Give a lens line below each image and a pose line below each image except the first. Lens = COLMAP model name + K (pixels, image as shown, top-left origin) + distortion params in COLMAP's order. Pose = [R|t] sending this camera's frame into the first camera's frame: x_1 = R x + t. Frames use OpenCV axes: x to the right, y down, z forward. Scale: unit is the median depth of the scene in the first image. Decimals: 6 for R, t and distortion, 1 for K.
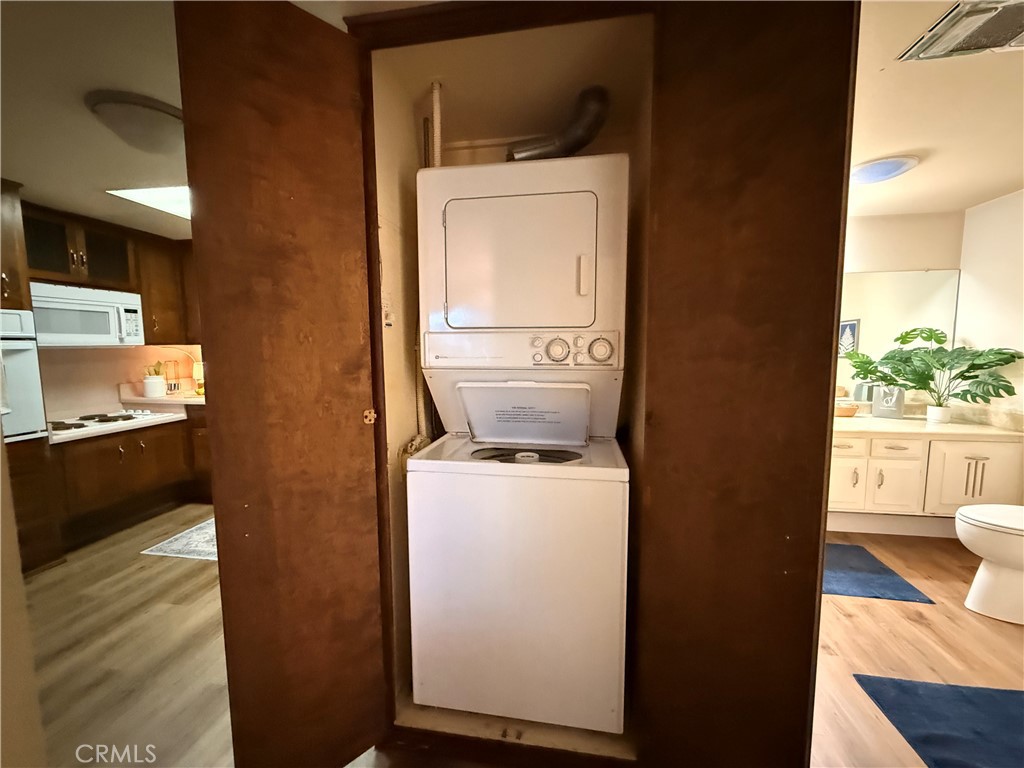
lens RADIAL K [[408.4, 0, 510.6], [0, 408.4, 384.2], [0, 0, 1]] dist [-0.000438, 0.000420]
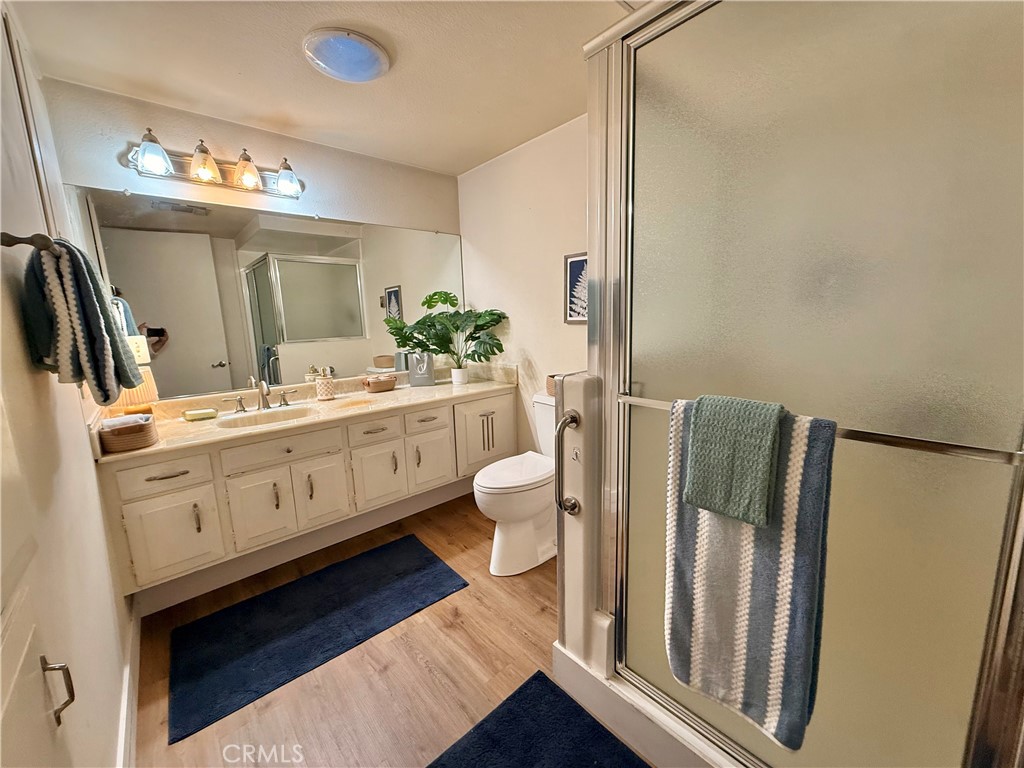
lens RADIAL K [[408.4, 0, 512.8], [0, 408.4, 384.8], [0, 0, 1]] dist [-0.000438, 0.000420]
pose [[0.627849, -0.141019, 0.765454, 0.355404], [0.100337, 0.989908, 0.100071, 0.006535], [-0.771841, 0.013974, 0.635662, 0.255181]]
